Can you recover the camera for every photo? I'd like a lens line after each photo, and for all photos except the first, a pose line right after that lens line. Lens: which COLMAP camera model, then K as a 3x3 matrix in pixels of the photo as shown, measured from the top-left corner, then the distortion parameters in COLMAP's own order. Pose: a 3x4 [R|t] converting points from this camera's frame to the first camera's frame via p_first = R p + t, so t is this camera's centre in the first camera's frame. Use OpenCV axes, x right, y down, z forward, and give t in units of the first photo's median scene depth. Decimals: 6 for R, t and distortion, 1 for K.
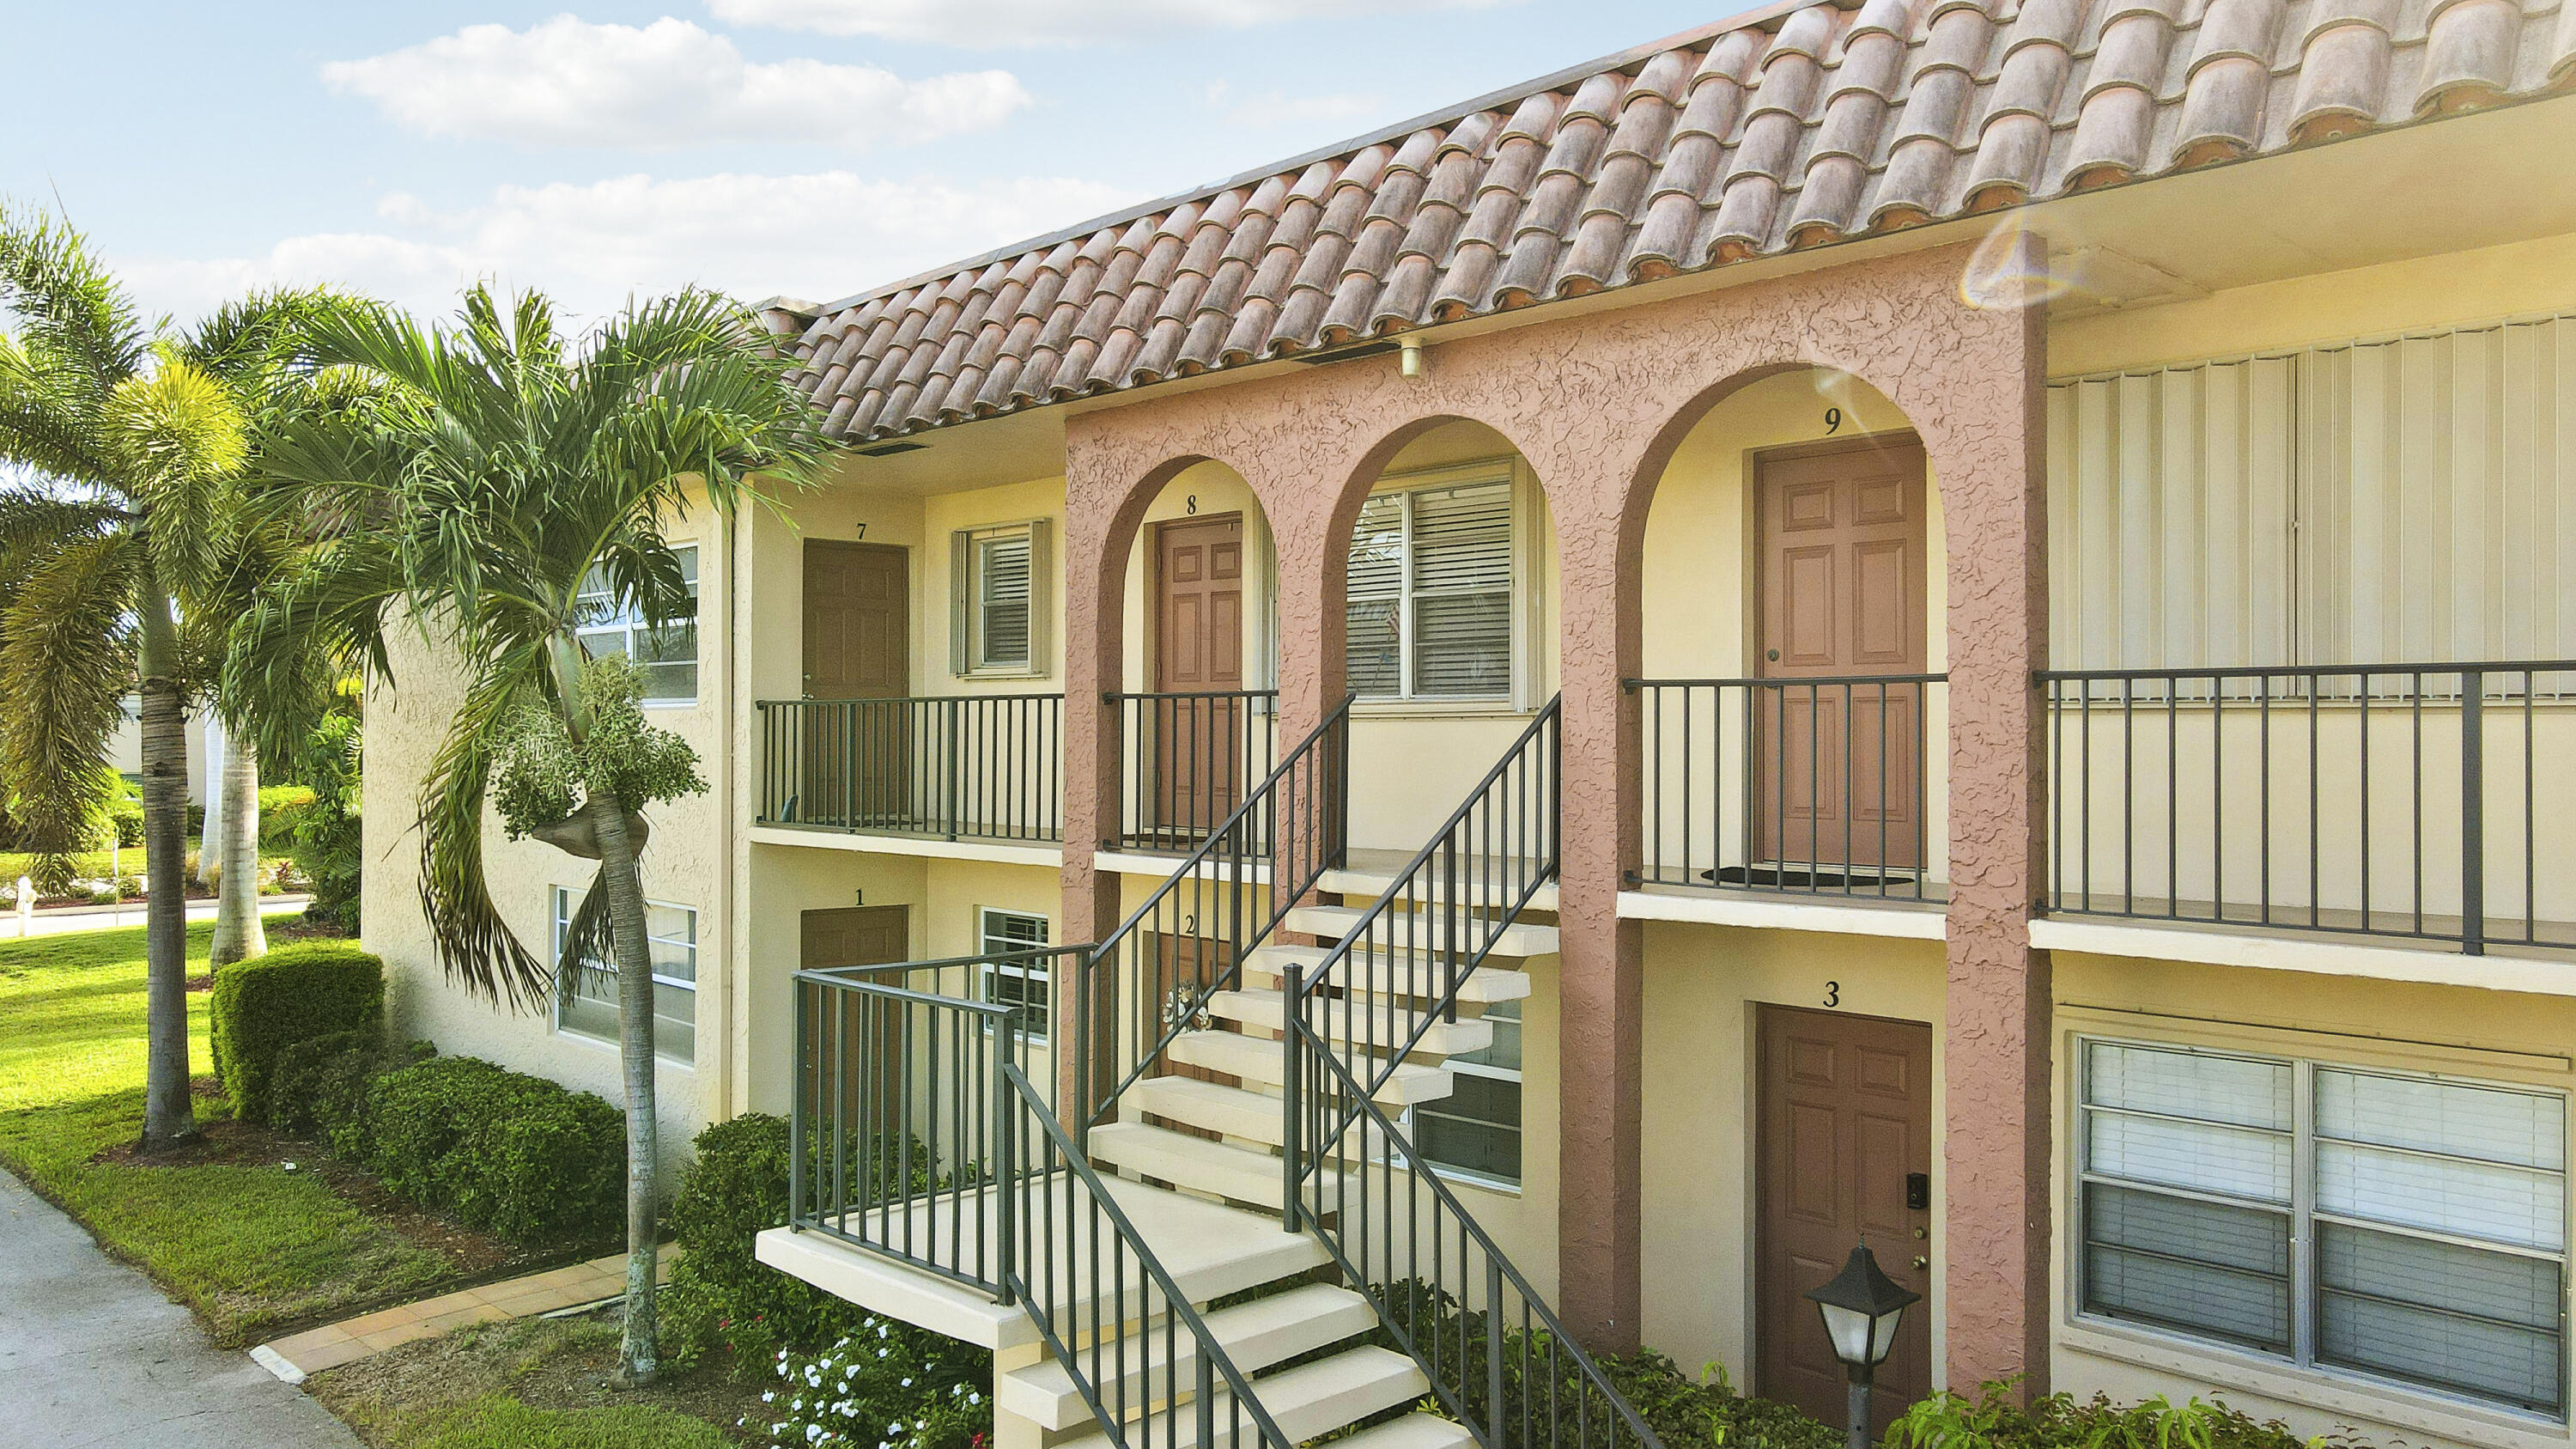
lens RADIAL K [[1954.4, 0, 1288.0], [0, 1954.4, 724.5], [0, 0, 1]] dist [-0.006861, 0.052860]
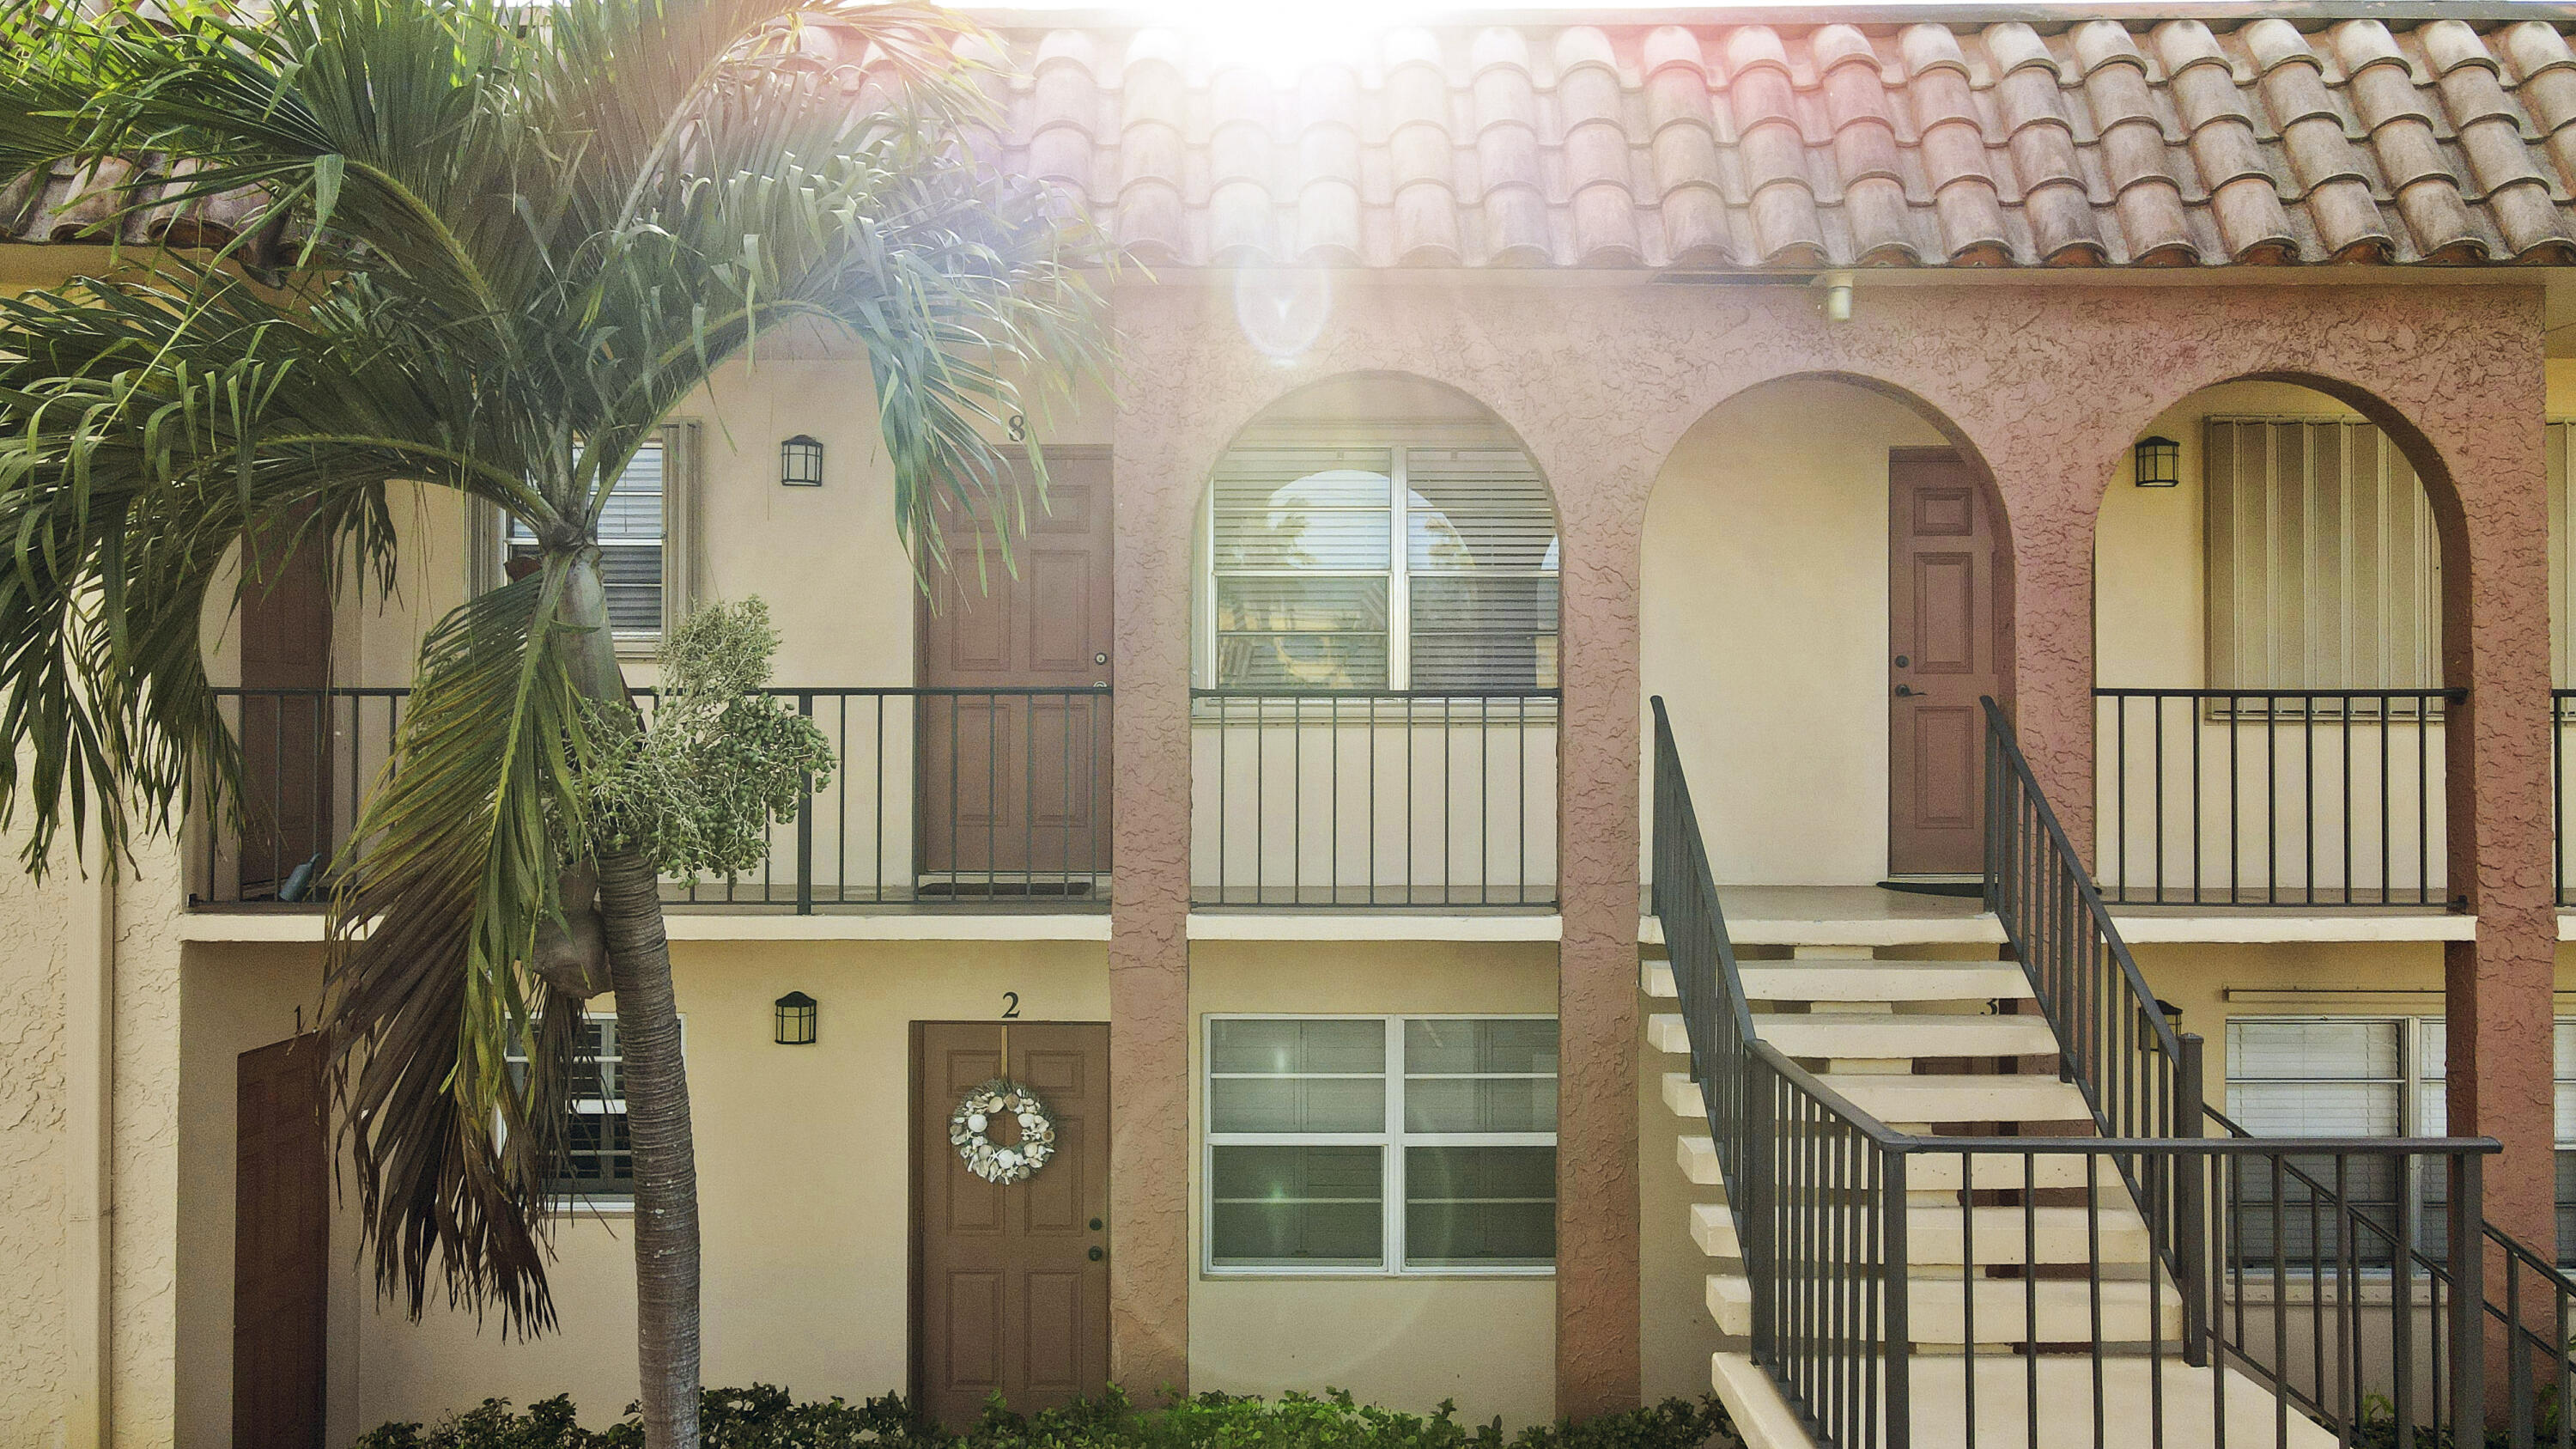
lens RADIAL K [[1754.6, 0, 1288.0], [0, 1754.6, 724.5], [0, 0, 1]] dist [0.007939, 0.028000]
pose [[0.681784, 0.008050, 0.731509, -0.706852], [-0.004028, 0.999966, -0.007250, 0.002310], [-0.731543, 0.001997, 0.681793, 0.718187]]
